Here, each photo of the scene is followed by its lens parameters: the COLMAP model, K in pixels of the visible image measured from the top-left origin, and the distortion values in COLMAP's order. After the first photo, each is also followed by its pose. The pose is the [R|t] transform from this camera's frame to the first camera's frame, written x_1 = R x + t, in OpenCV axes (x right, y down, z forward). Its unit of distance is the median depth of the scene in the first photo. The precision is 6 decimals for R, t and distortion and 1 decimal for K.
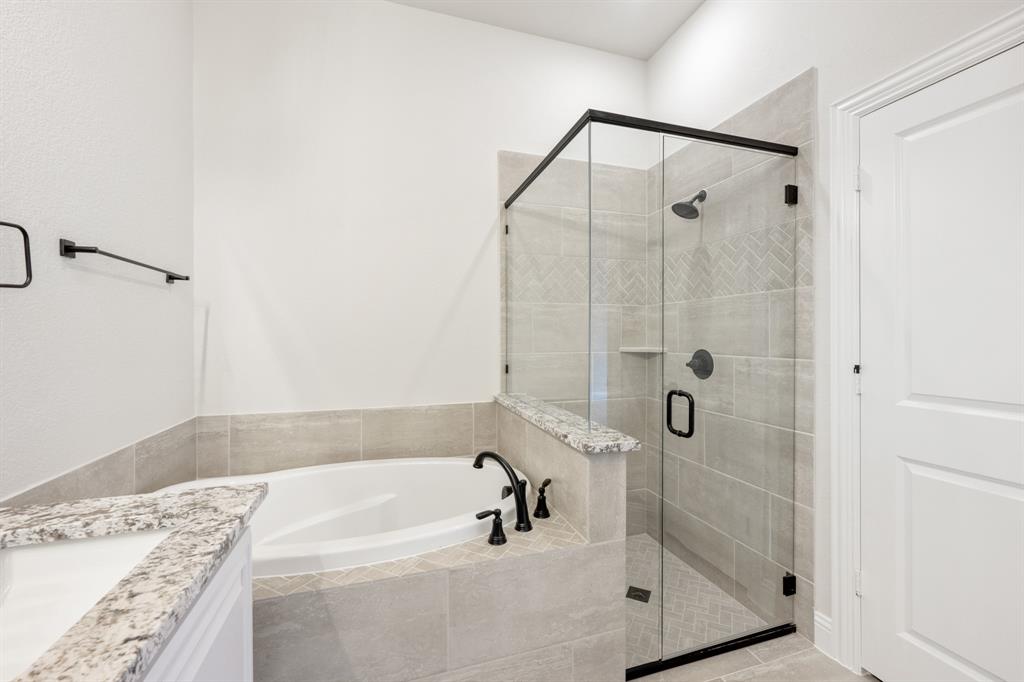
lens RADIAL K [[409.8, 0, 511.5], [0, 409.8, 340.6], [0, 0, 1]] dist [0.002571, -0.000004]
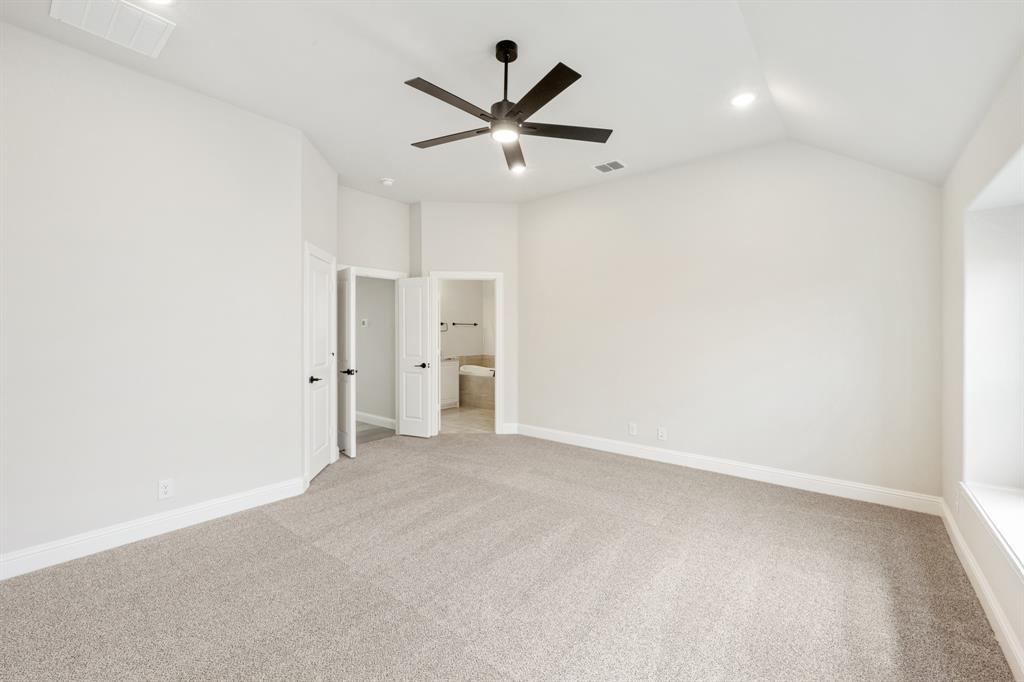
lens RADIAL K [[415.4, 0, 512.0], [0, 415.4, 341.0], [0, 0, 1]] dist [0.000211, 0.000094]
pose [[0.563739, 0.023765, -0.825611, 4.505817], [-0.010093, 0.999710, 0.021885, -0.085739], [0.825891, -0.004005, 0.563815, -1.834352]]
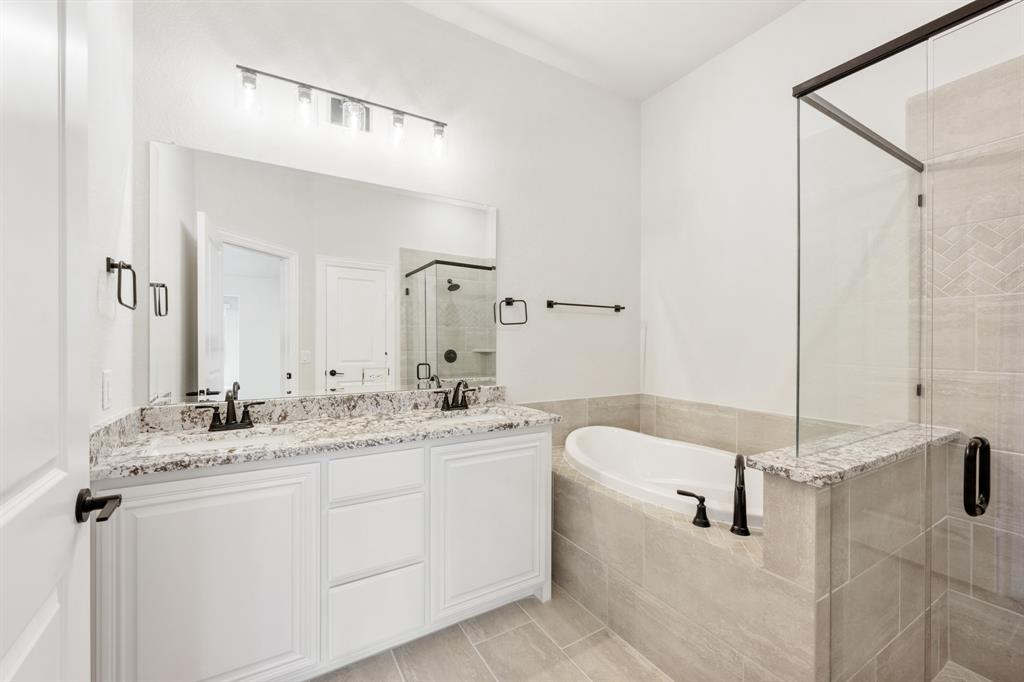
lens RADIAL K [[409.8, 0, 511.5], [0, 409.8, 340.6], [0, 0, 1]] dist [0.002571, -0.000004]
pose [[0.240023, 0.004663, -0.970756, 0.940318], [-0.016360, 0.999866, 0.000758, -0.014303], [0.970629, 0.015700, 0.240067, 0.204646]]
